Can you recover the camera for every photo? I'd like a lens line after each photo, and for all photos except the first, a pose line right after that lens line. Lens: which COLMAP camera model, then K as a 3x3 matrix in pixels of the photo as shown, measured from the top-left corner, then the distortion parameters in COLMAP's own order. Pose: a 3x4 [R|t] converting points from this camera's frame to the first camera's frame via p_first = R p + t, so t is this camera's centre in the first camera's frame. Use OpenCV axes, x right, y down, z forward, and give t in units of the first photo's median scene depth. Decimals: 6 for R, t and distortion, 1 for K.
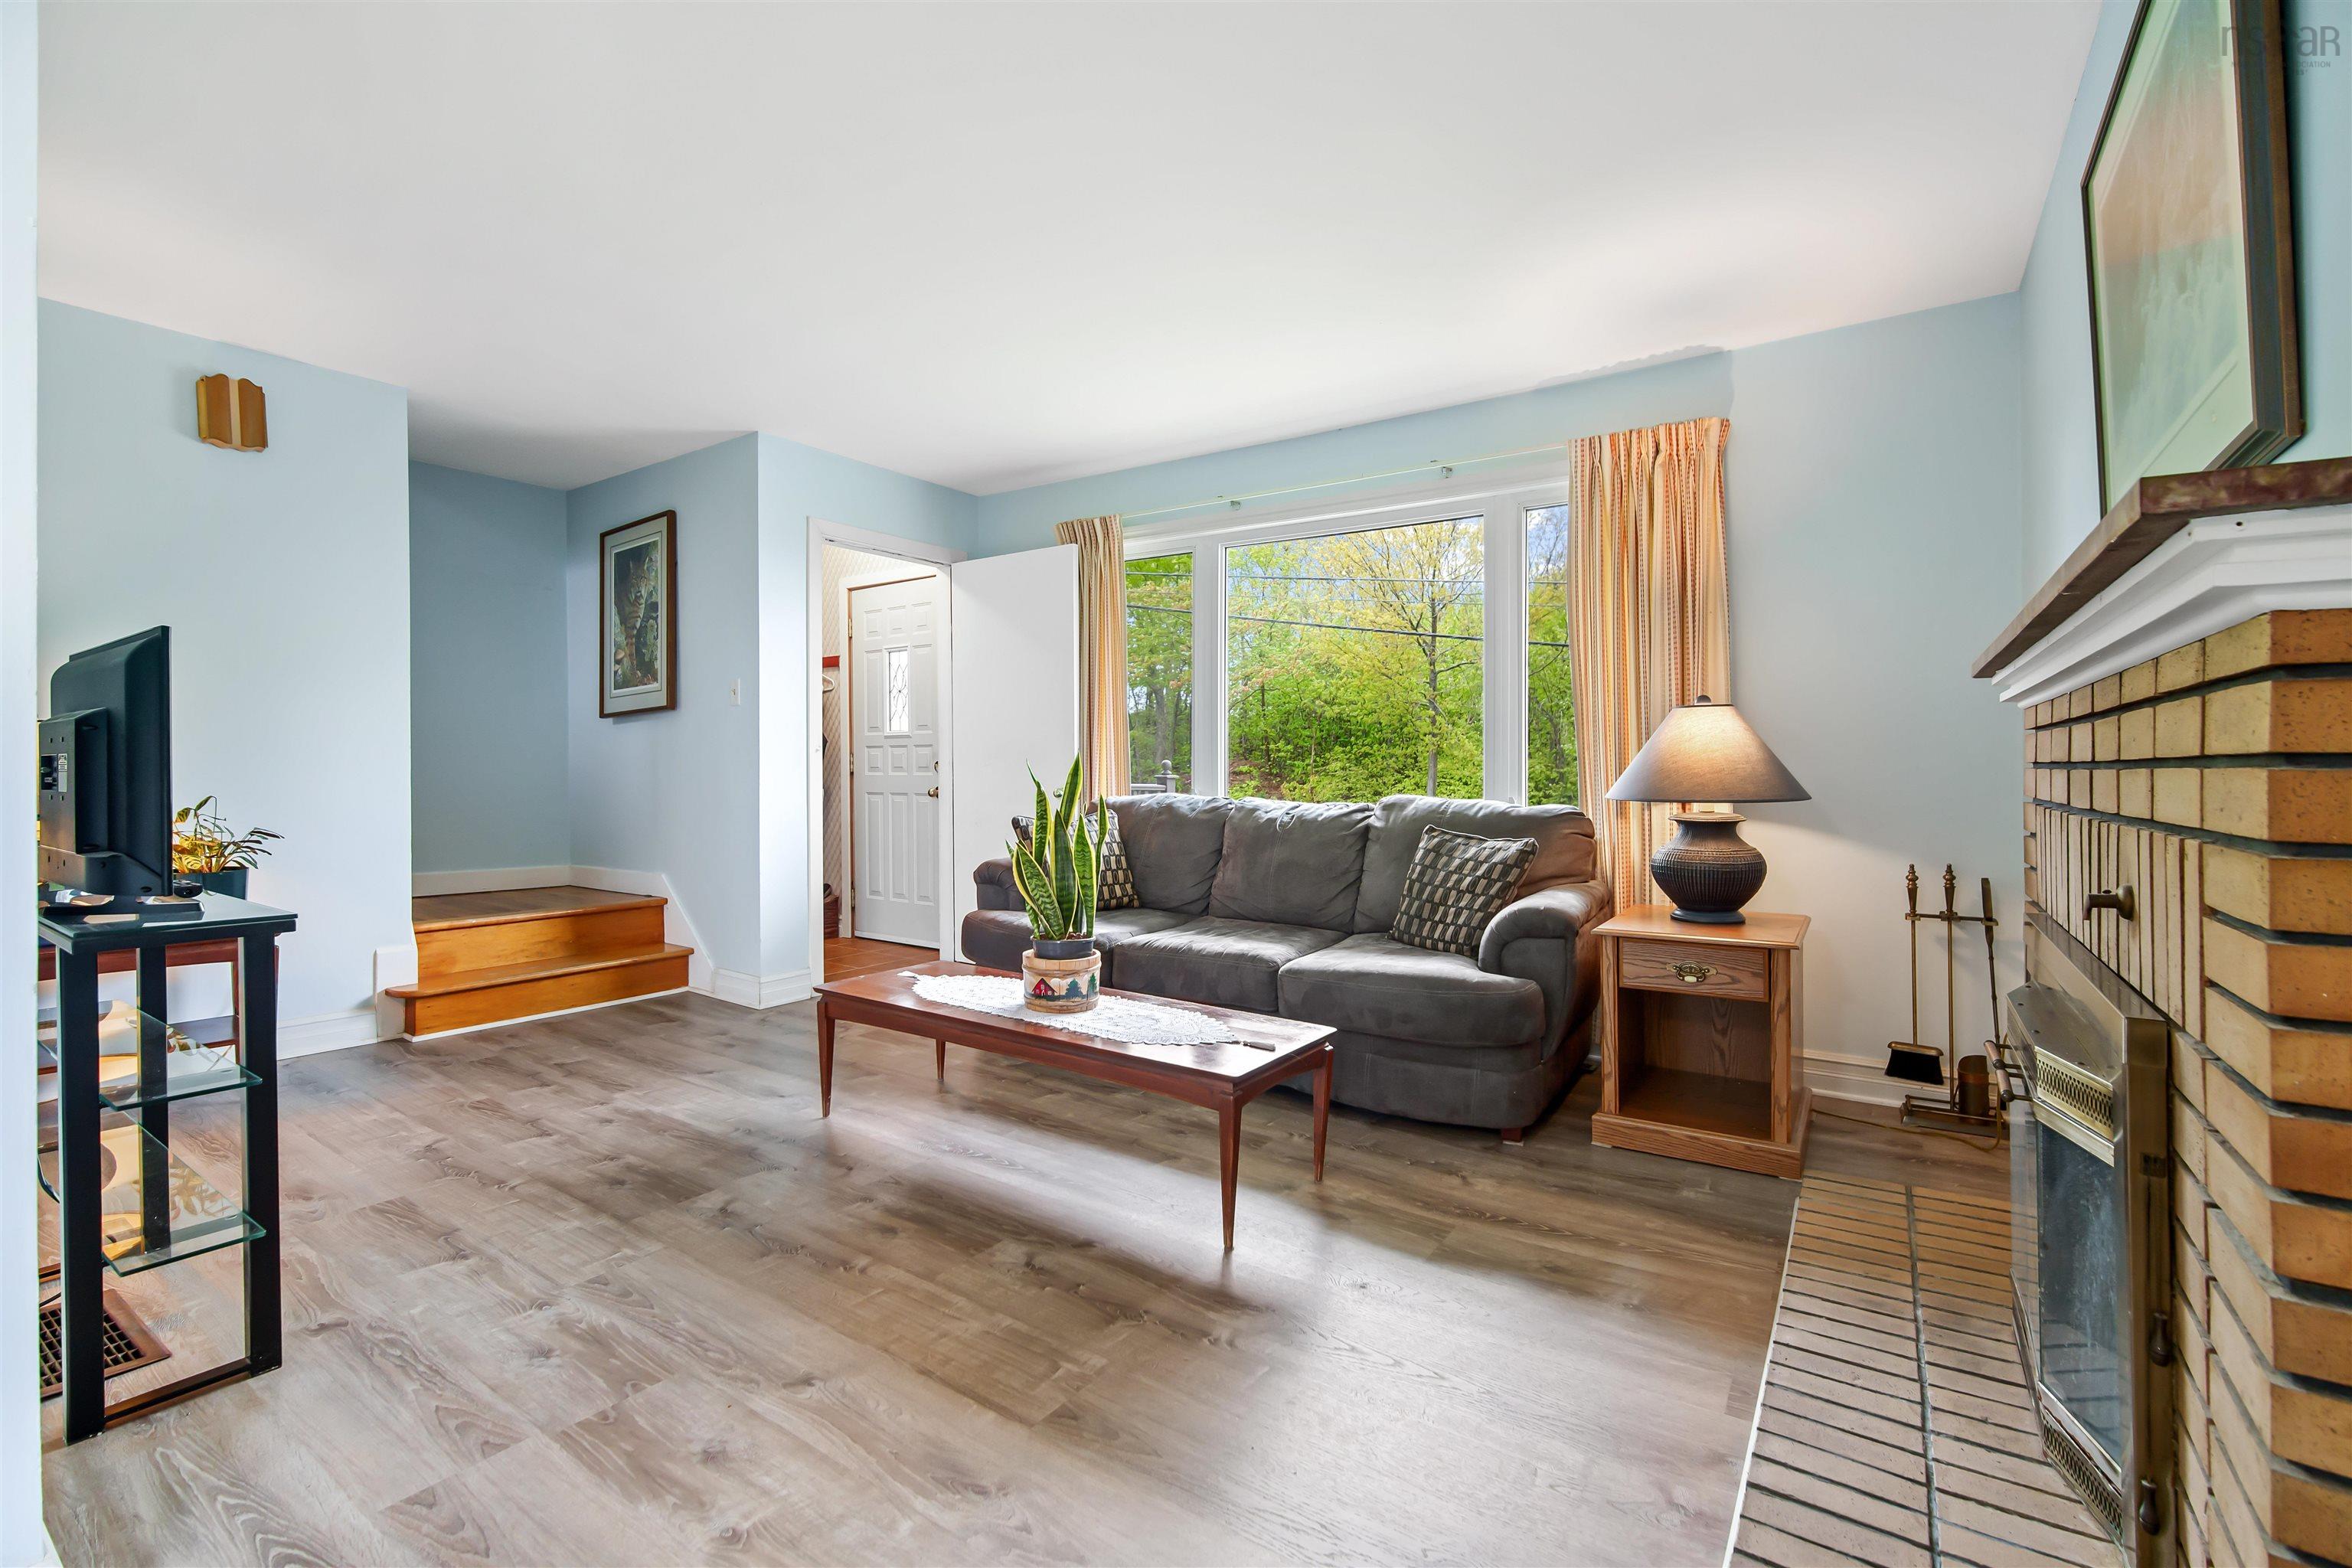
lens RADIAL K [[981.0, 0, 1158.5], [0, 981.0, 785.1], [0, 0, 1]] dist [-0.003029, -0.000465]
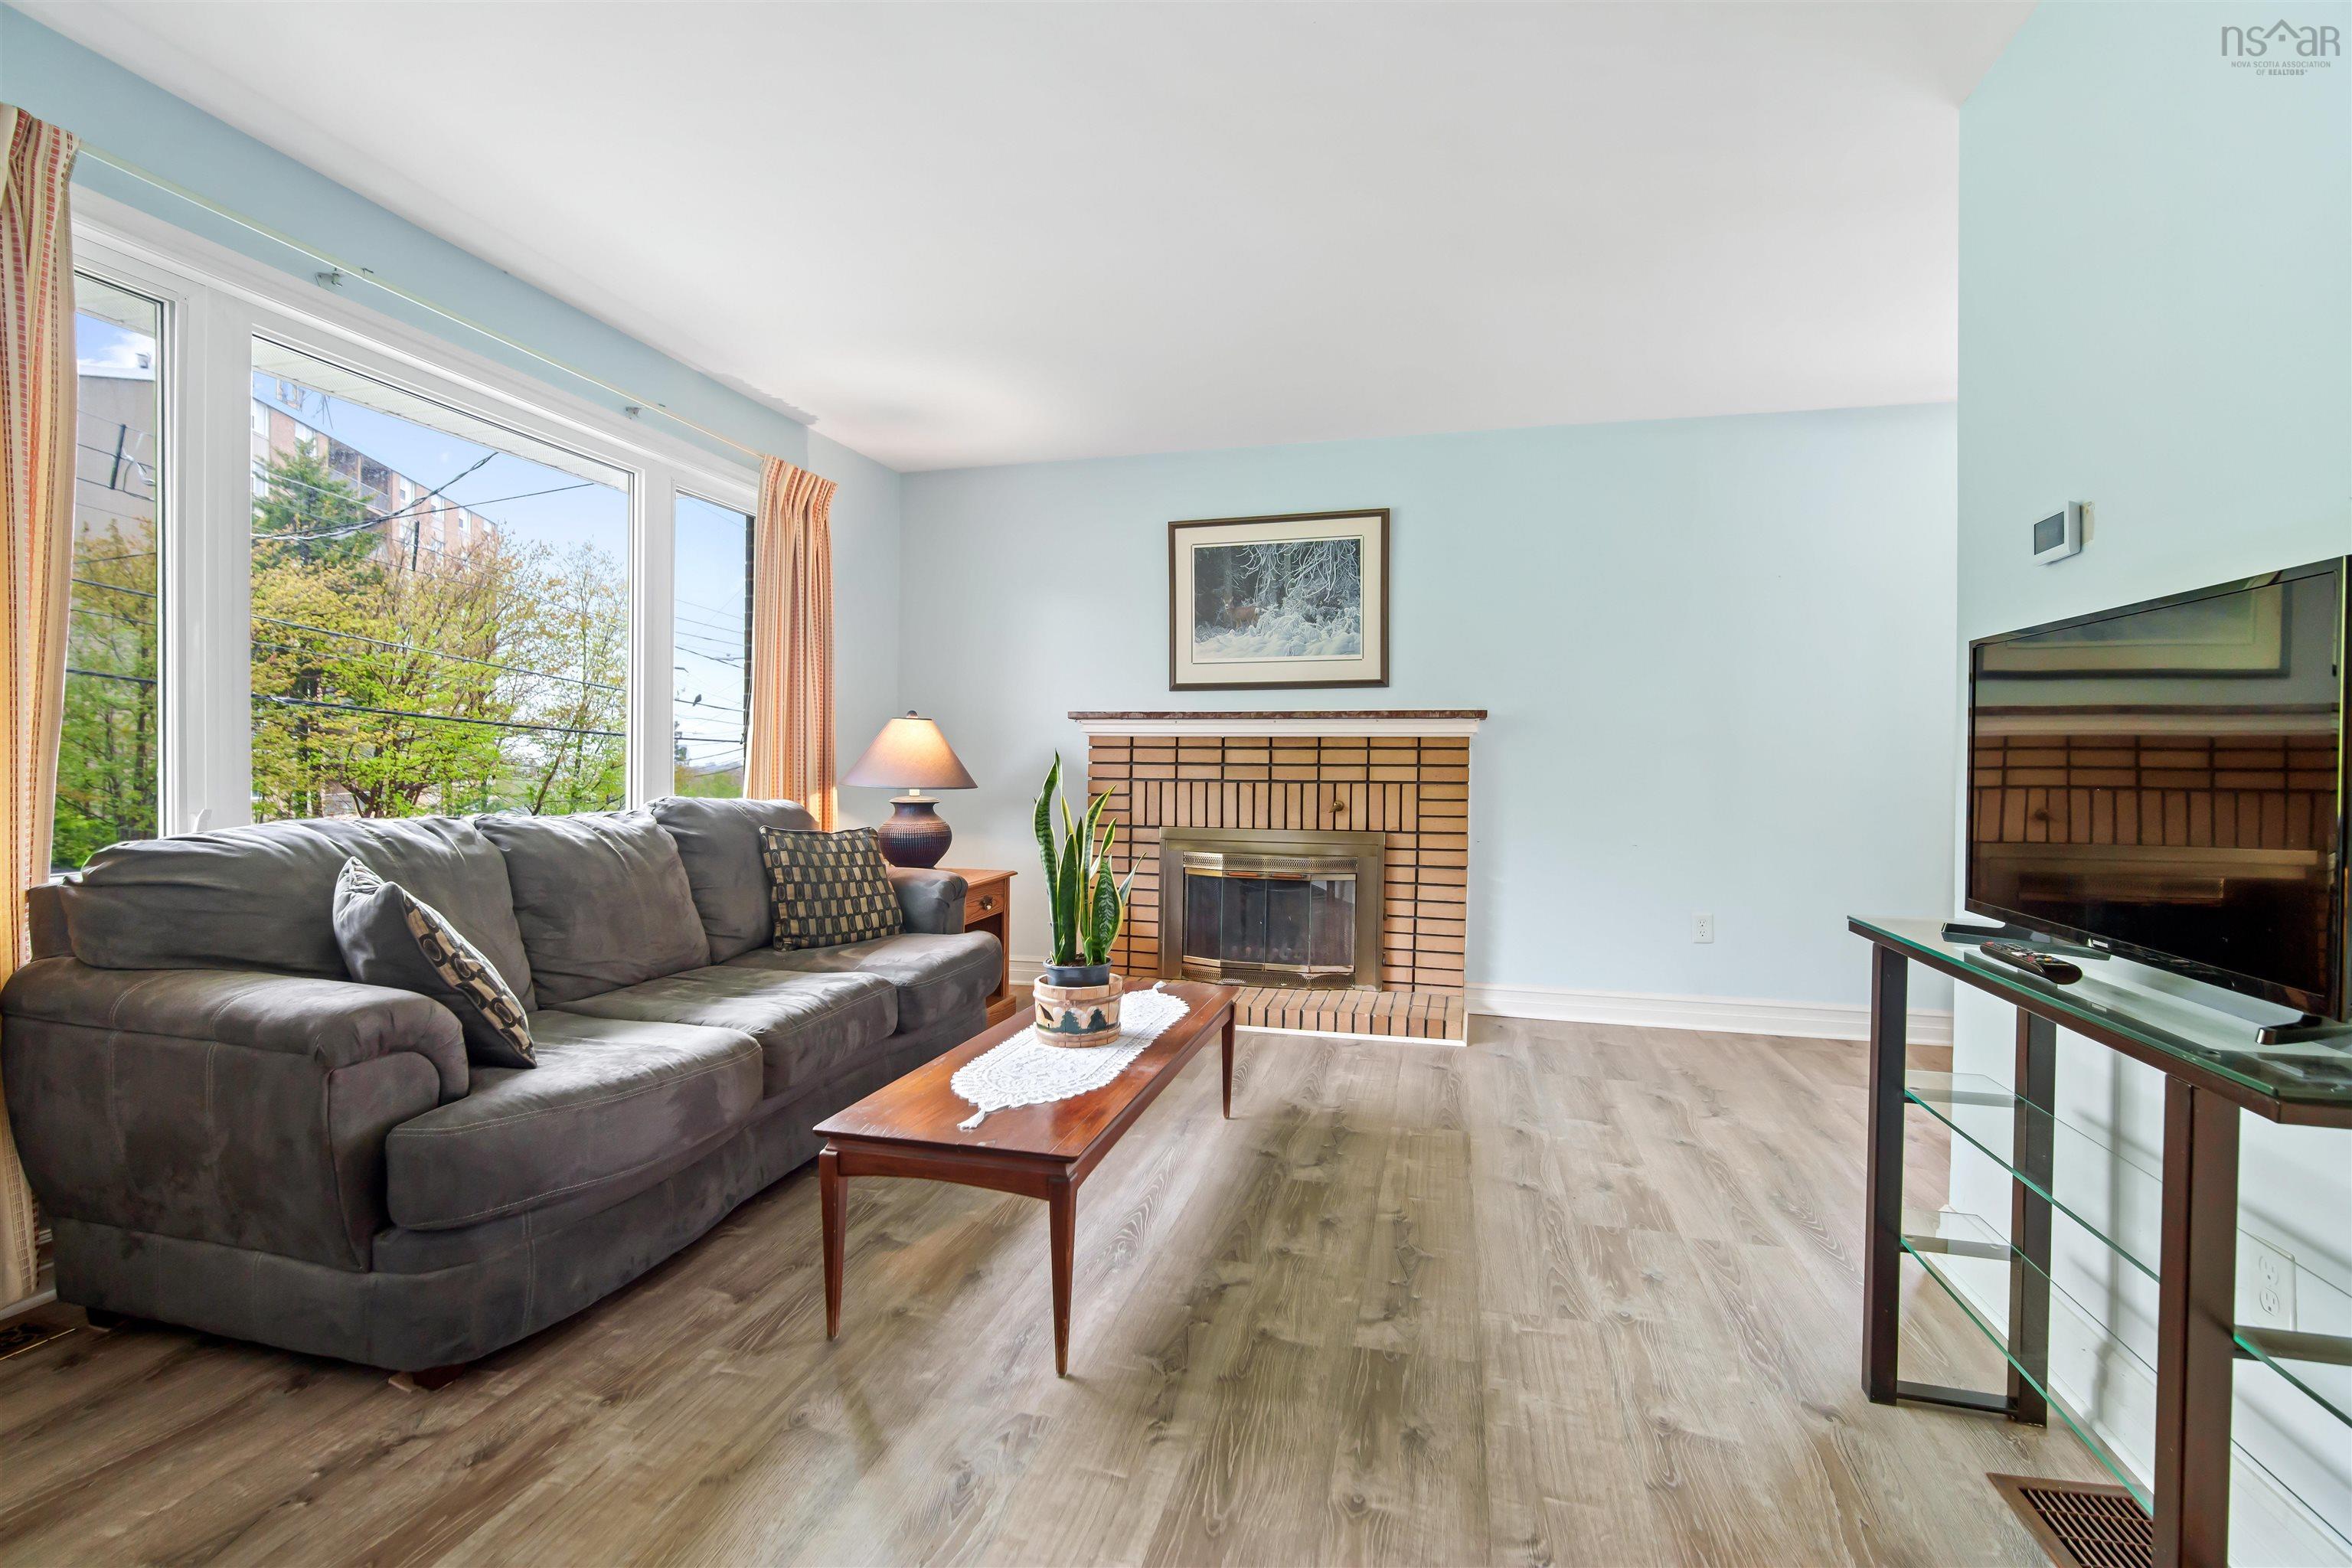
lens RADIAL K [[1059.8, 0, 1140.9], [0, 1059.8, 841.5], [0, 0, 1]] dist [-0.014760, 0.000044]
pose [[-0.315462, -0.076264, 0.945869, -1.216377], [0.007043, 0.996550, 0.082699, -0.039707], [-0.948912, 0.032750, -0.313836, 1.498999]]
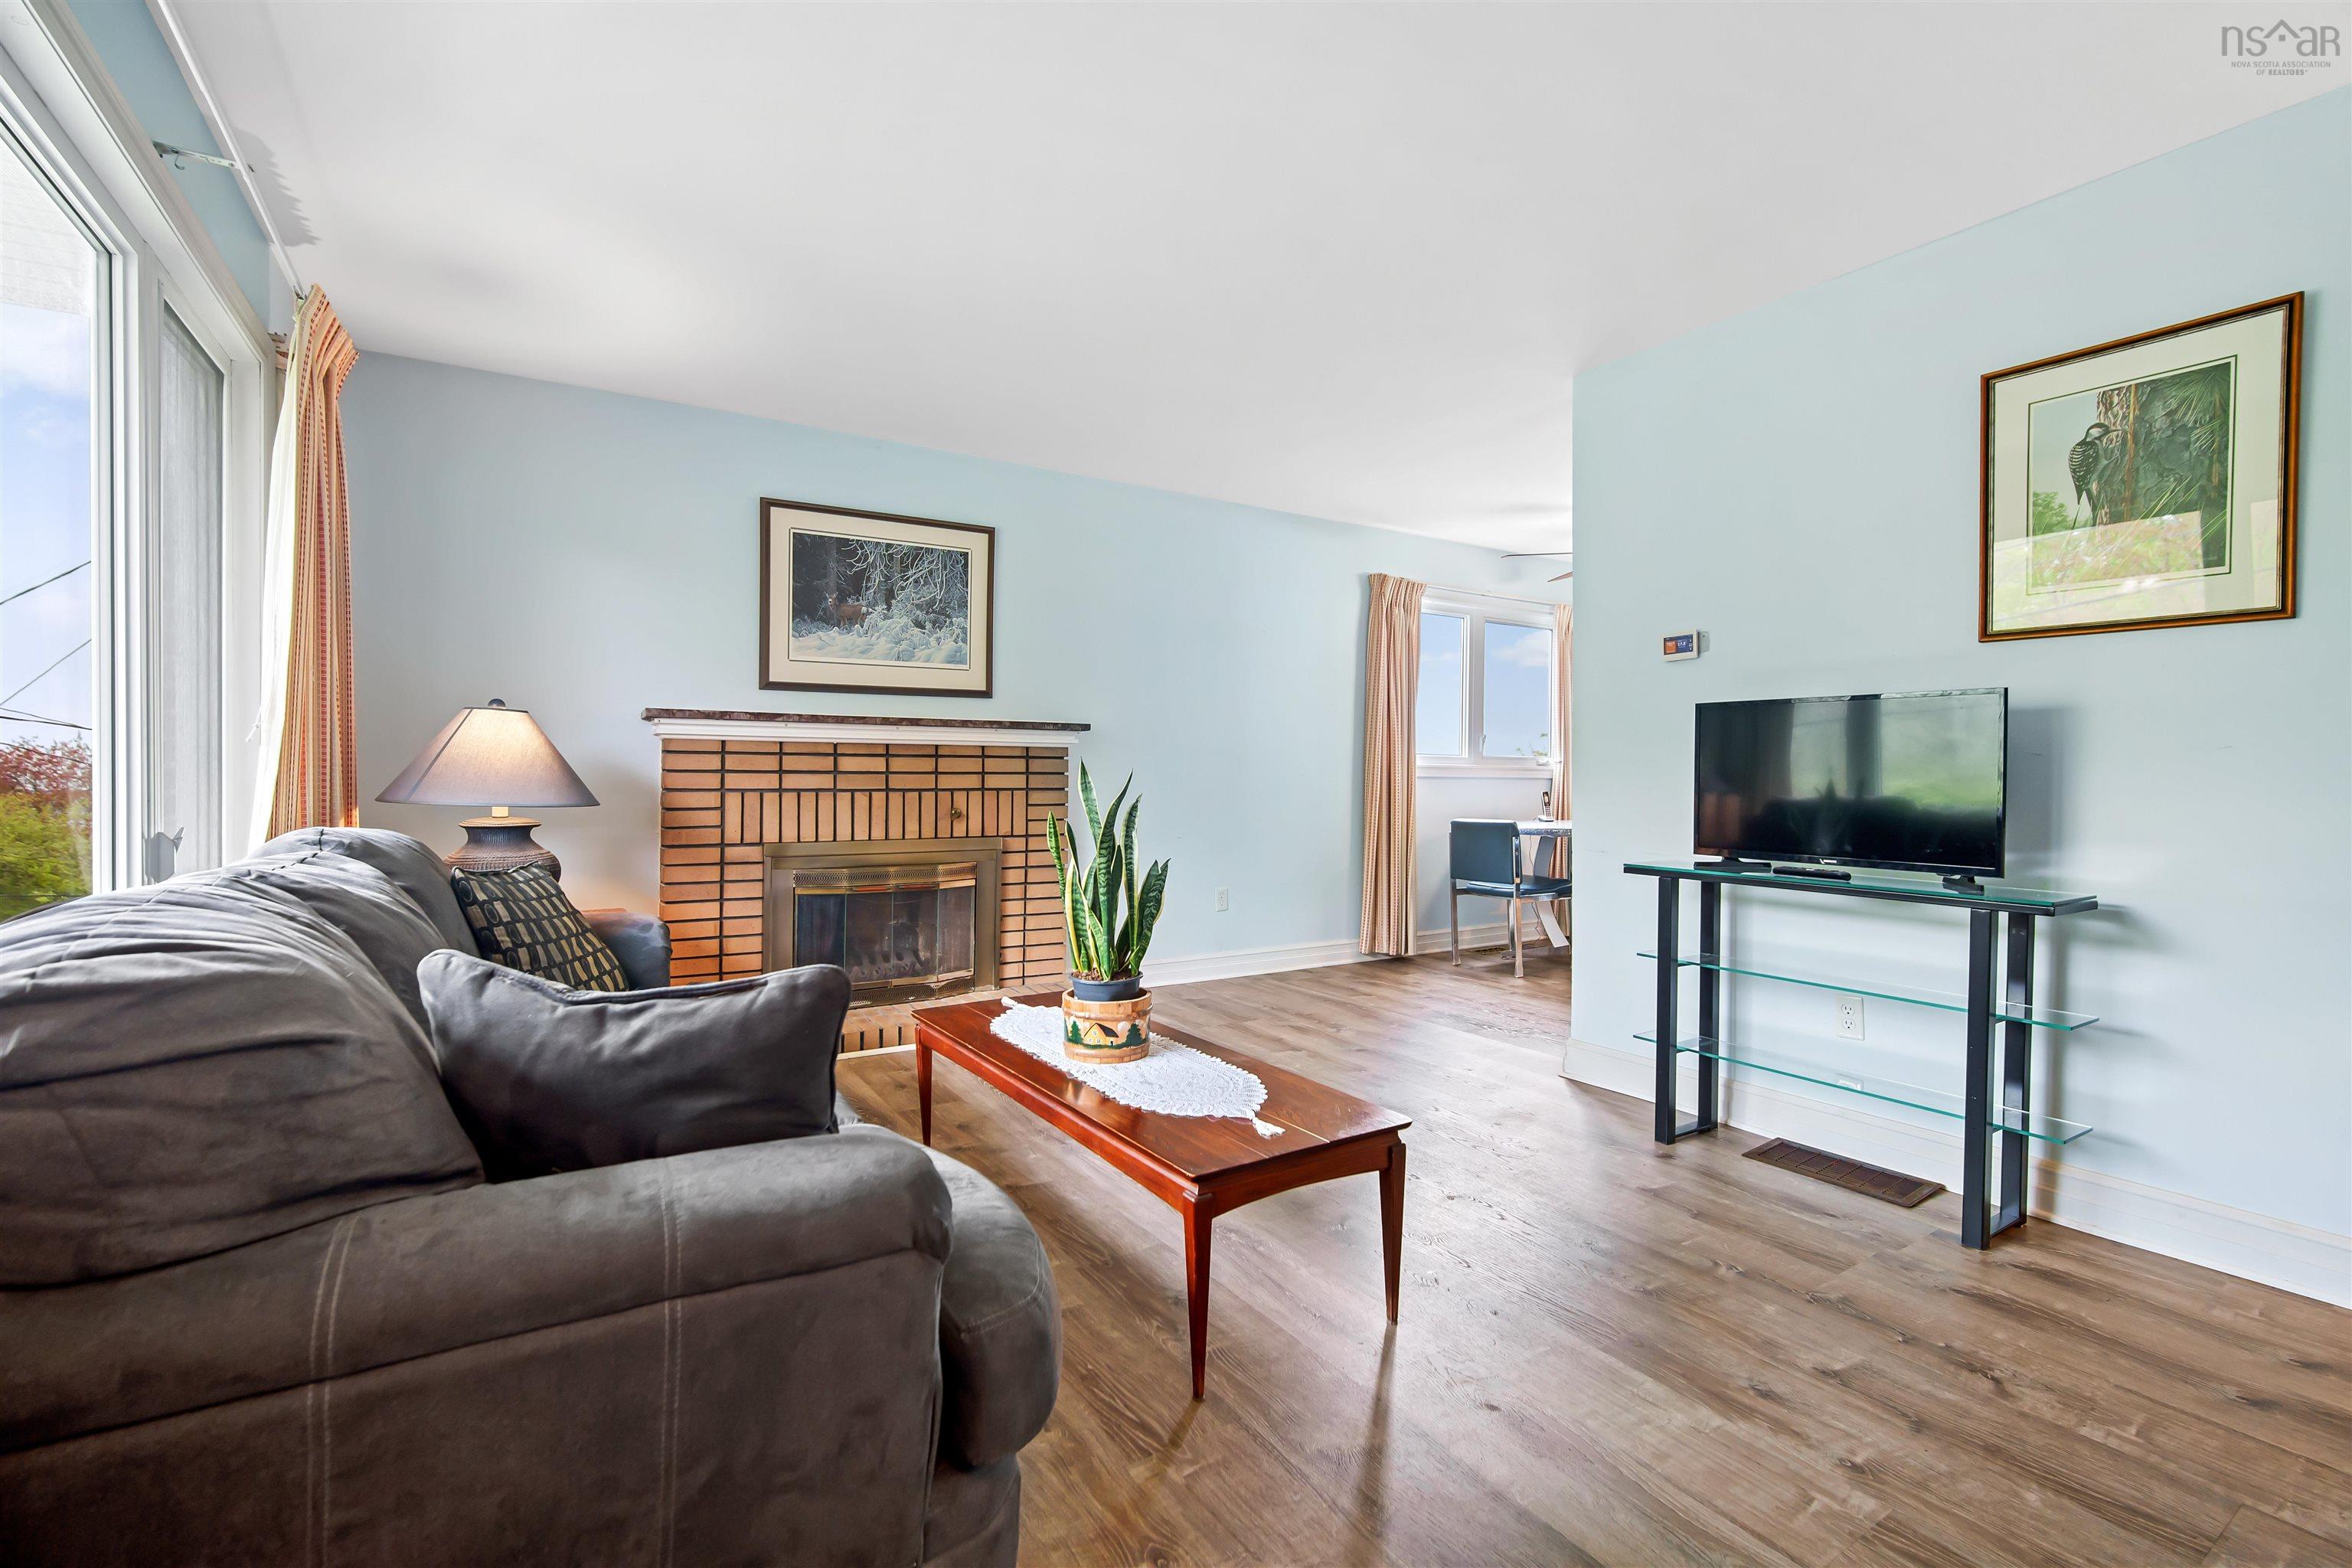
lens RADIAL K [[1059.8, 0, 1165.8], [0, 1059.8, 844.7], [0, 0, 1]] dist [-0.014760, 0.000044]
pose [[-0.919404, -0.033869, 0.391854, -0.609160], [-0.001991, 0.996674, 0.081473, -0.044436], [-0.393310, 0.074127, -0.916413, 2.203696]]
